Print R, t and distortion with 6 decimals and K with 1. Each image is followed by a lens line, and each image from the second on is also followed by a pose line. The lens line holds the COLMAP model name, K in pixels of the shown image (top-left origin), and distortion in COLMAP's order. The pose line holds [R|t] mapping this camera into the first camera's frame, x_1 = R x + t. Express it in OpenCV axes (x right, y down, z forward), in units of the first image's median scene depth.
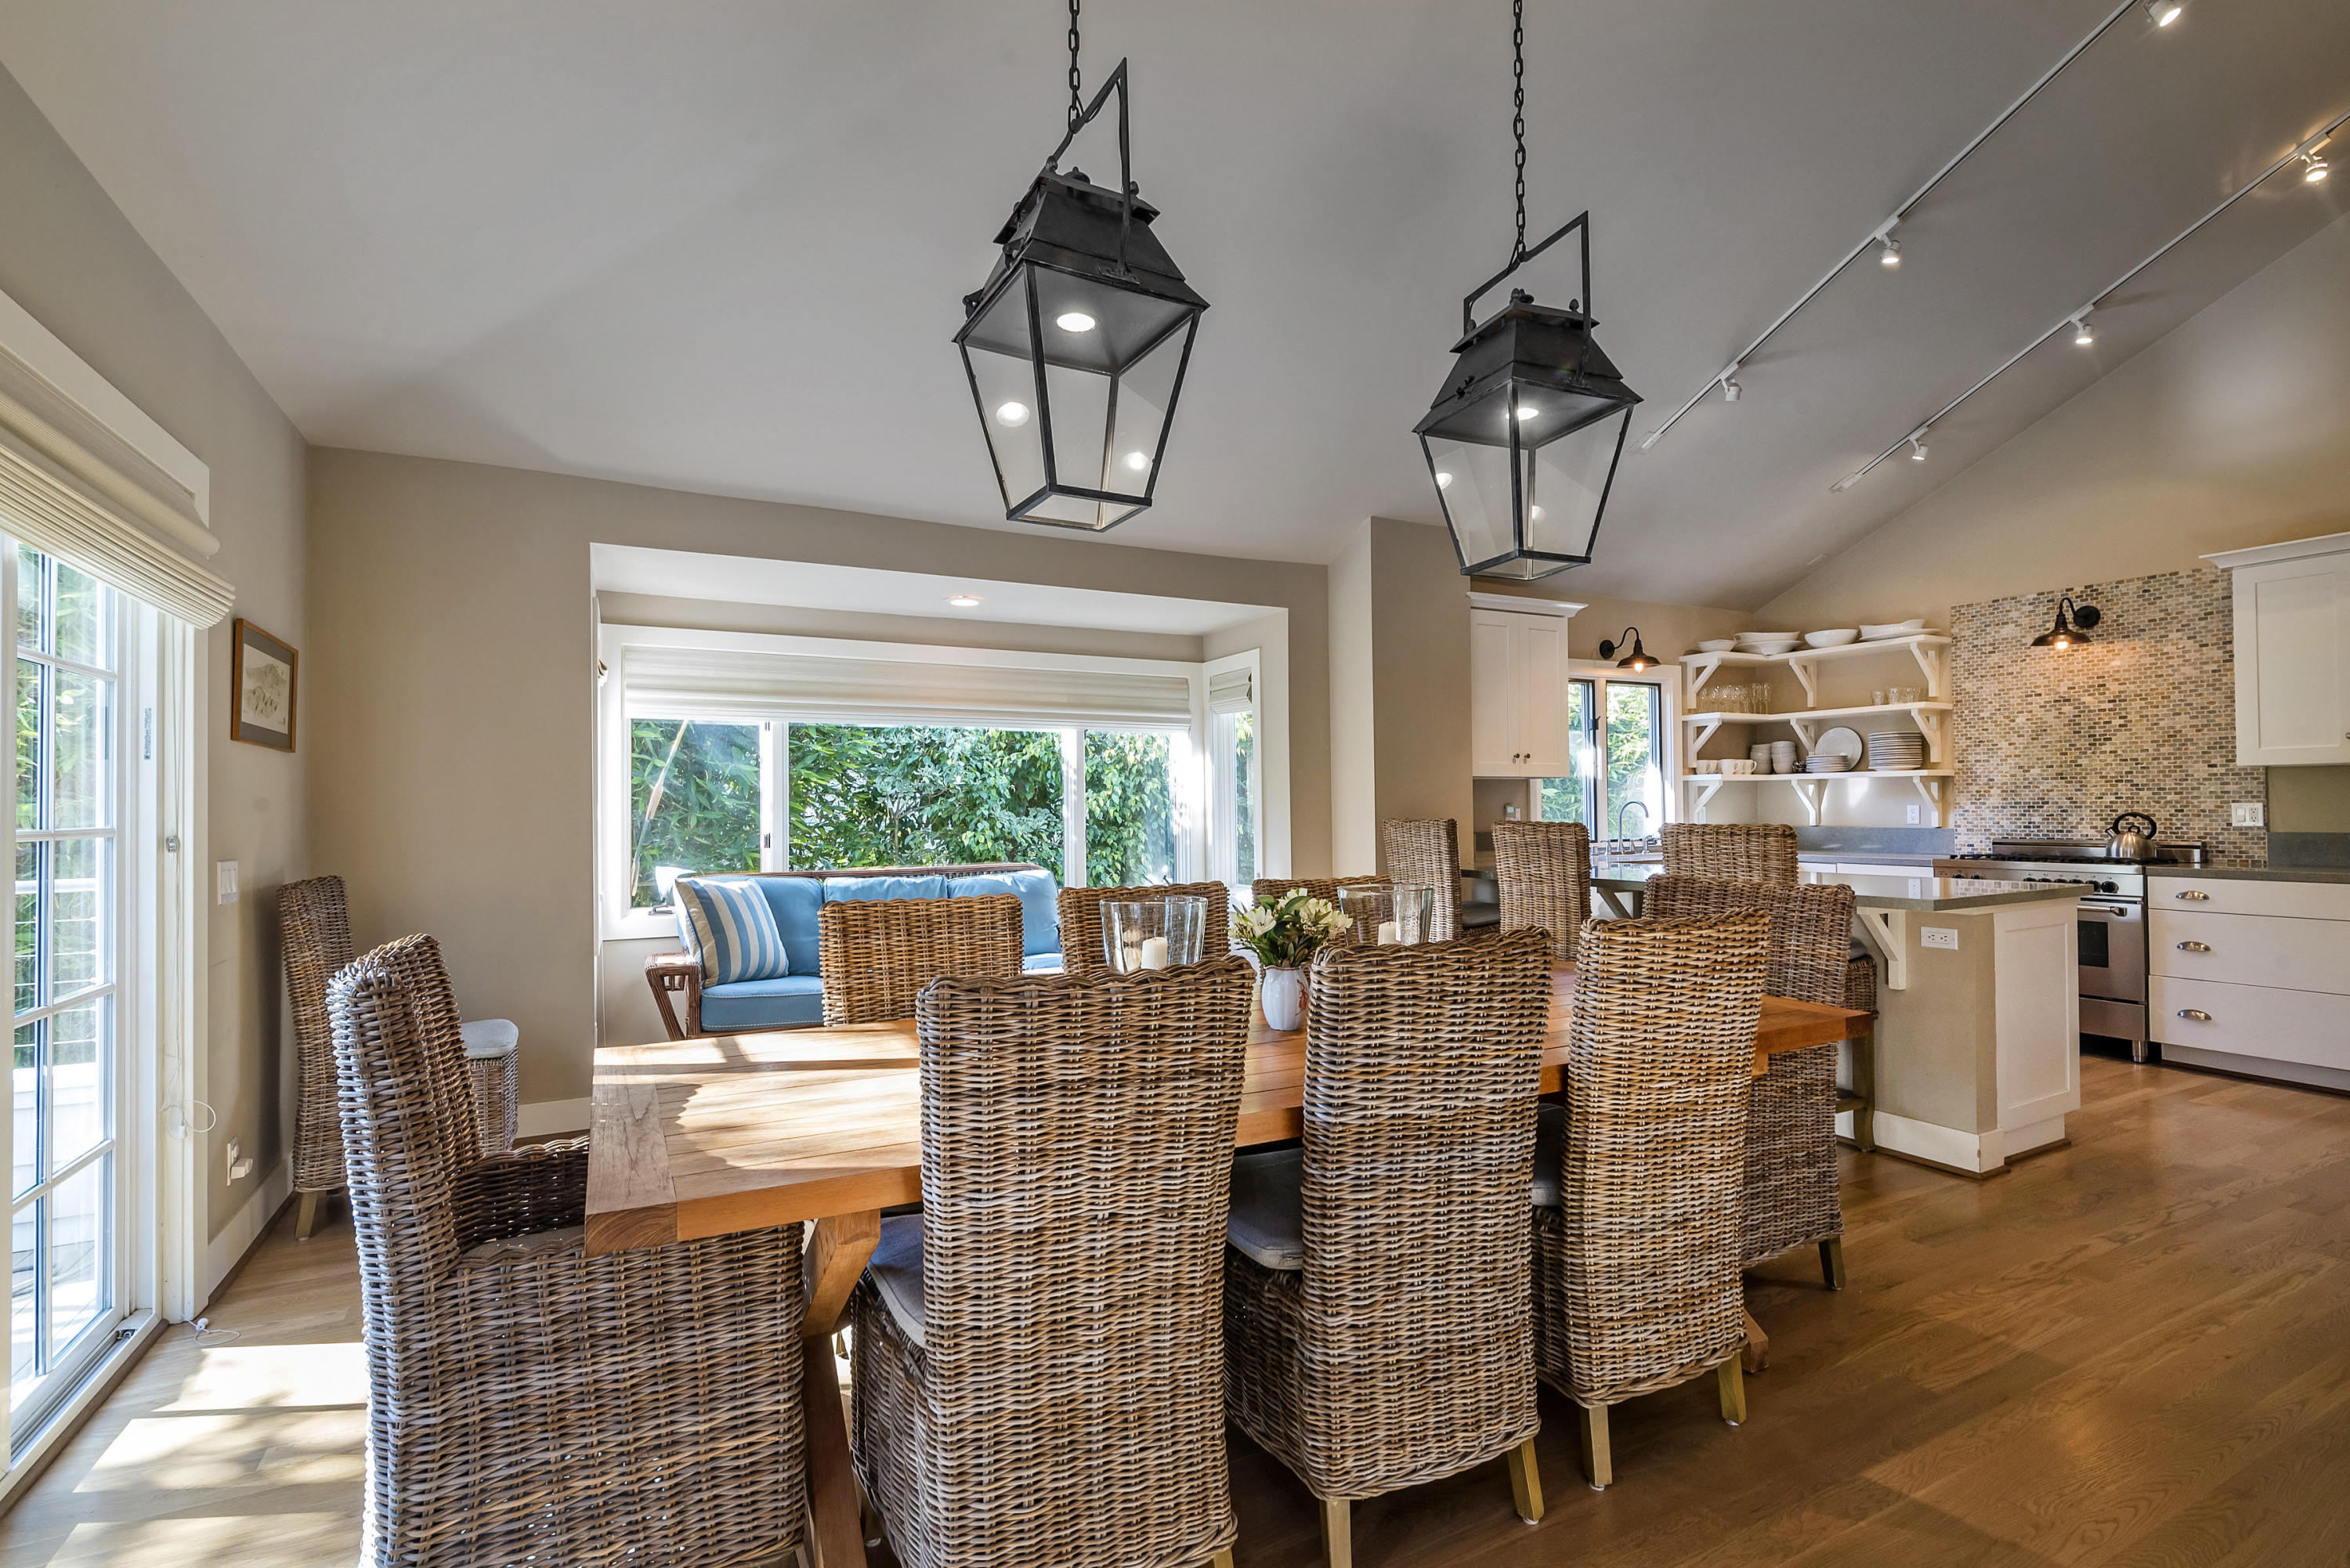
lens RADIAL K [[1093.4, 0, 1178.6], [0, 1093.4, 793.9], [0, 0, 1]] dist [0.000394, 0.000377]
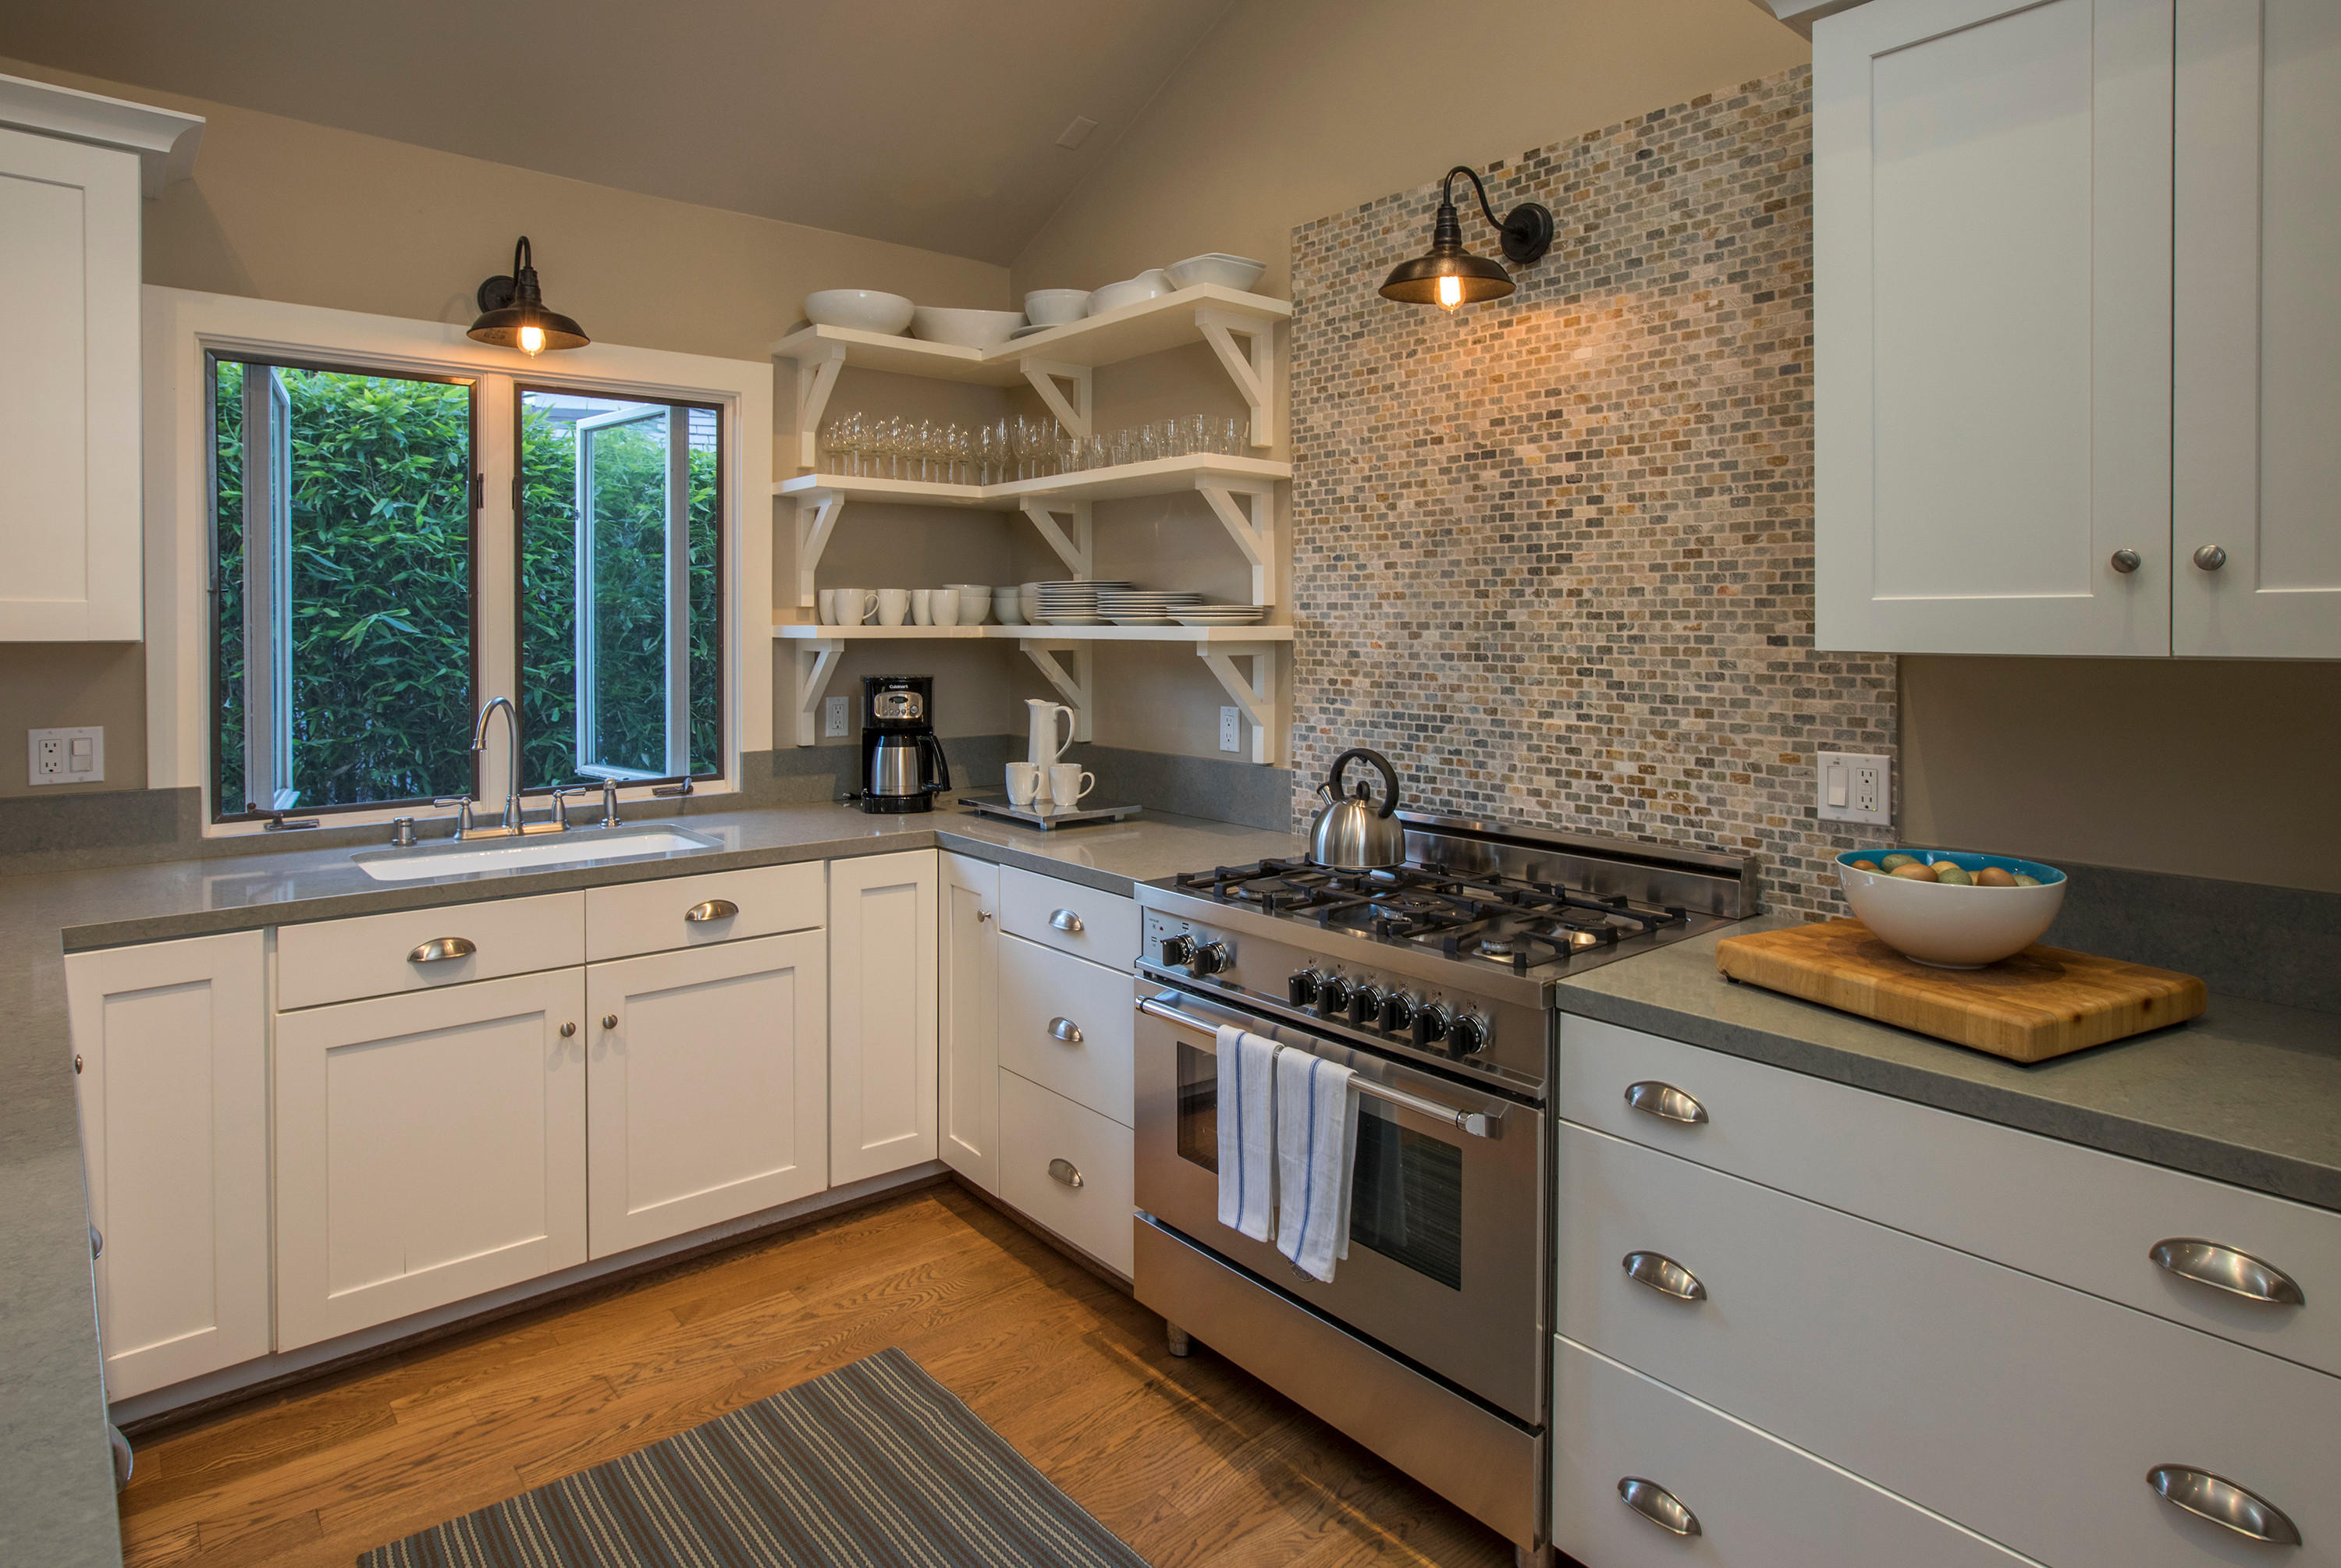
lens RADIAL K [[1291.9, 0, 1180.0], [0, 1291.9, 617.4], [0, 0, 1]] dist [-0.038253, 0.000956]
pose [[0.971759, 0.007558, 0.235854, 0.588235], [-0.010236, 0.999896, 0.010132, -0.031387], [-0.235753, -0.012260, 0.971736, 0.574570]]
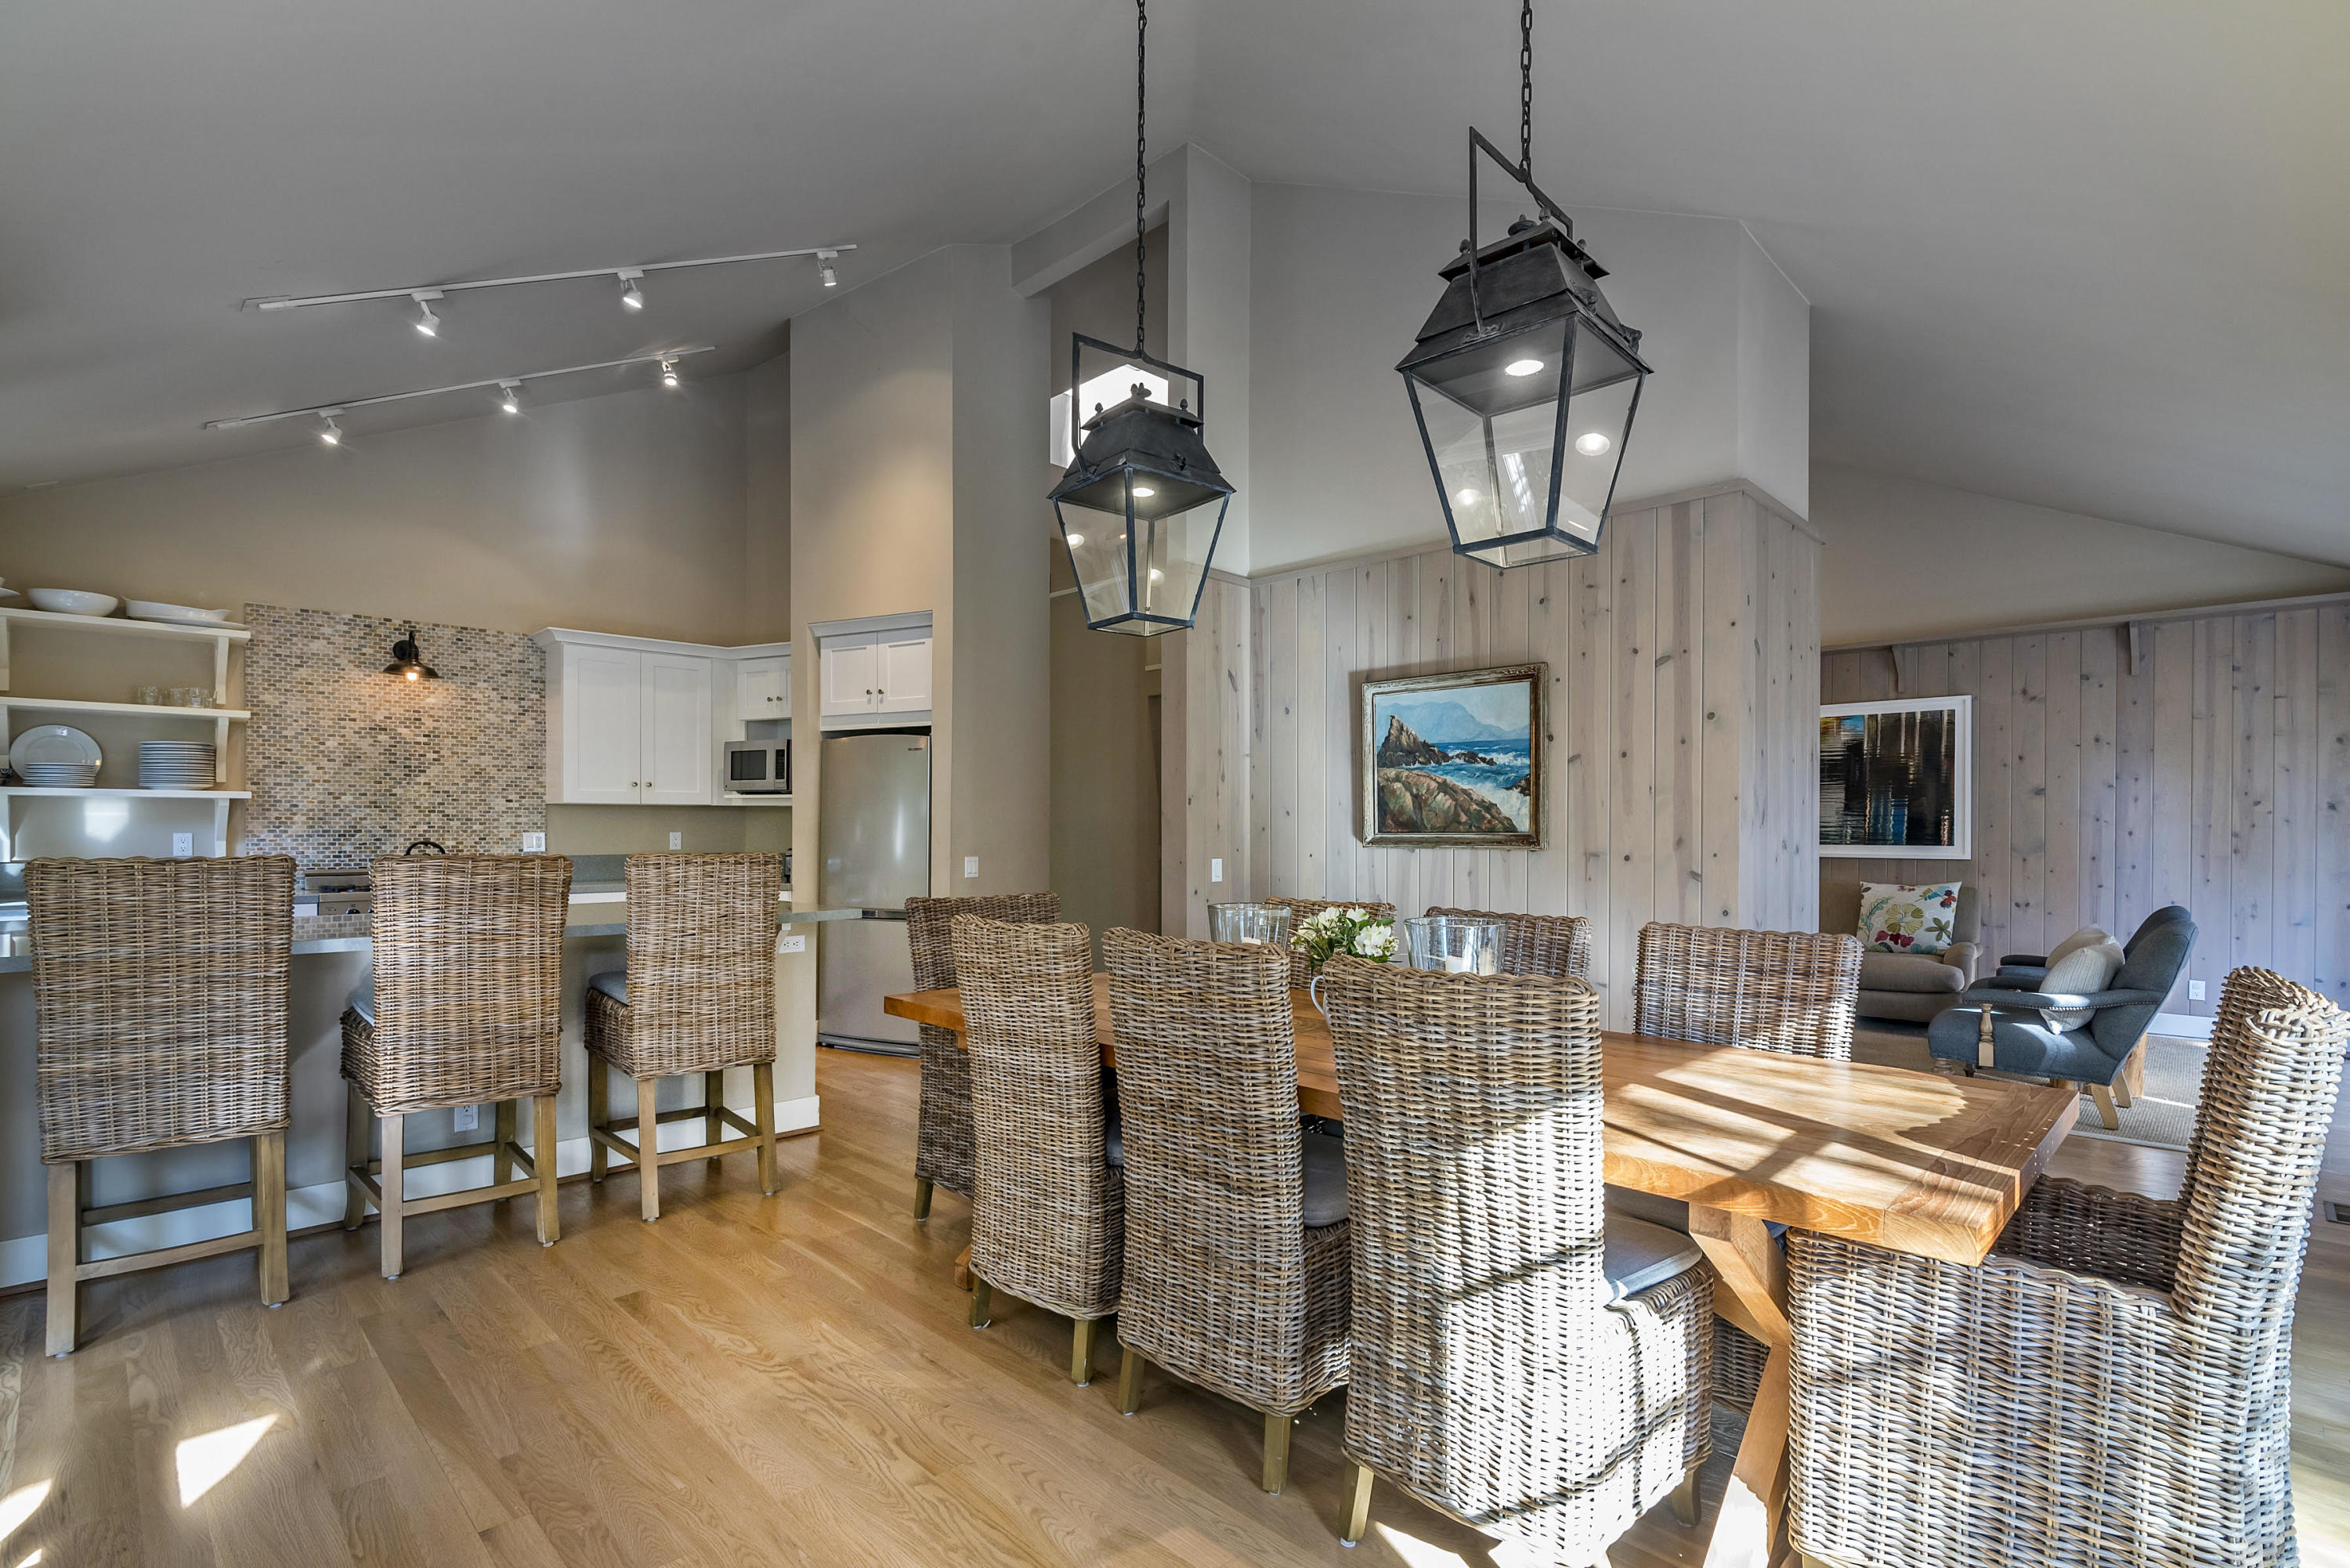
lens RADIAL K [[1105.7, 0, 1175.8], [0, 1105.7, 829.1], [0, 0, 1]] dist [-0.002888, -0.000560]
pose [[-0.298266, 0.009126, 0.954439, -0.361992], [-0.010987, 0.999855, -0.012994, 0.010905], [-0.954419, -0.014363, -0.298123, 0.593331]]
